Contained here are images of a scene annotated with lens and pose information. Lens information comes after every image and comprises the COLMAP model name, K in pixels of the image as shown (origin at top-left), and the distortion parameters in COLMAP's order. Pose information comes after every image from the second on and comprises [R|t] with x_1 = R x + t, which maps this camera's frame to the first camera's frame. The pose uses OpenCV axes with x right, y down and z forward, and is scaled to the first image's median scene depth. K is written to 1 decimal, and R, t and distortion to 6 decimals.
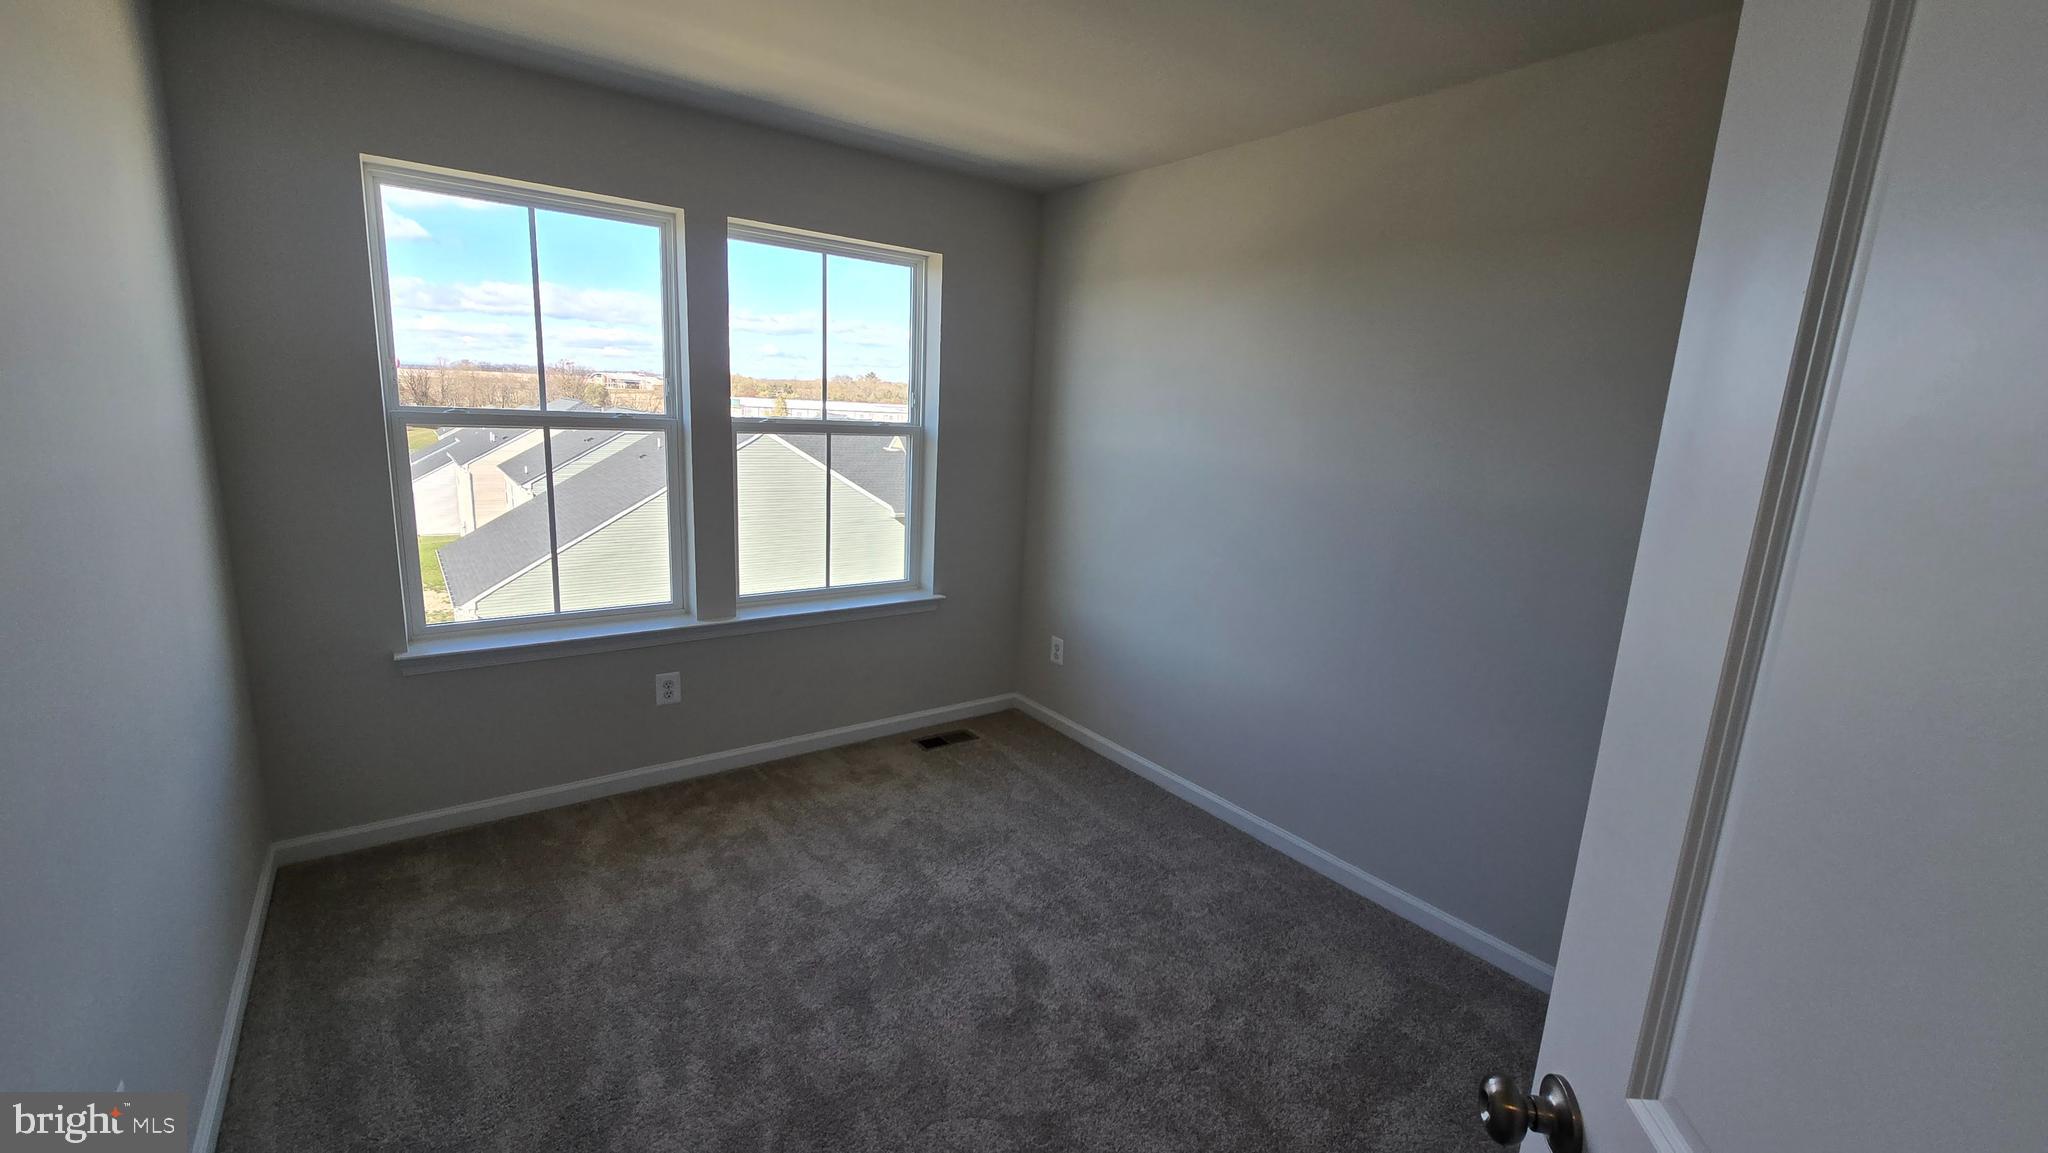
lens RADIAL K [[829.7, 0, 1036.3], [0, 829.7, 581.1], [0, 0, 1]] dist [0.000290, -0.000188]
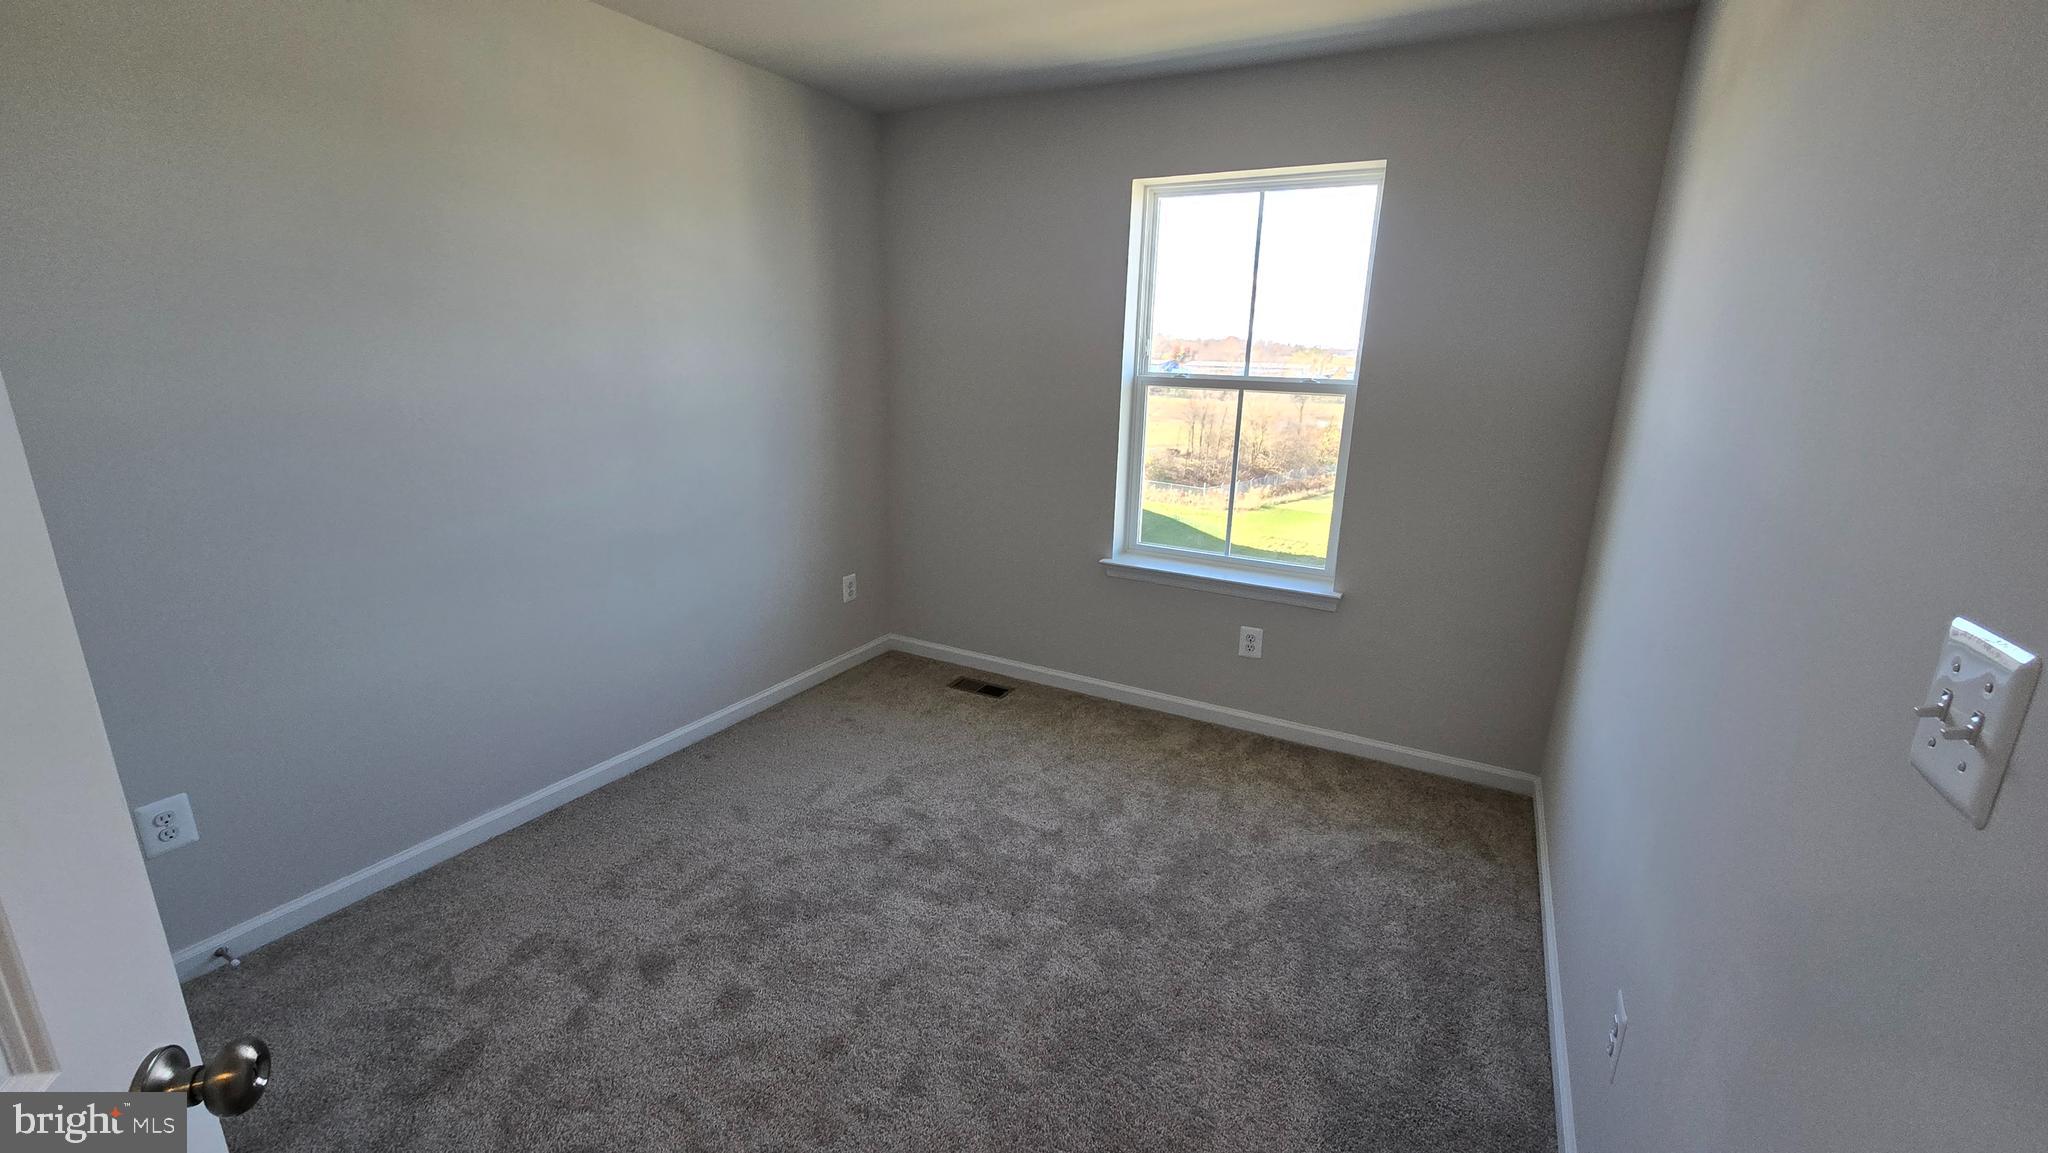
lens RADIAL K [[829.7, 0, 1036.3], [0, 829.7, 581.1], [0, 0, 1]] dist [0.000290, -0.000188]
pose [[0.414322, 0.203008, -0.887201, 0.383584], [-0.188438, 0.972818, 0.134598, -0.038543], [0.890409, 0.111416, 0.441314, 0.301541]]
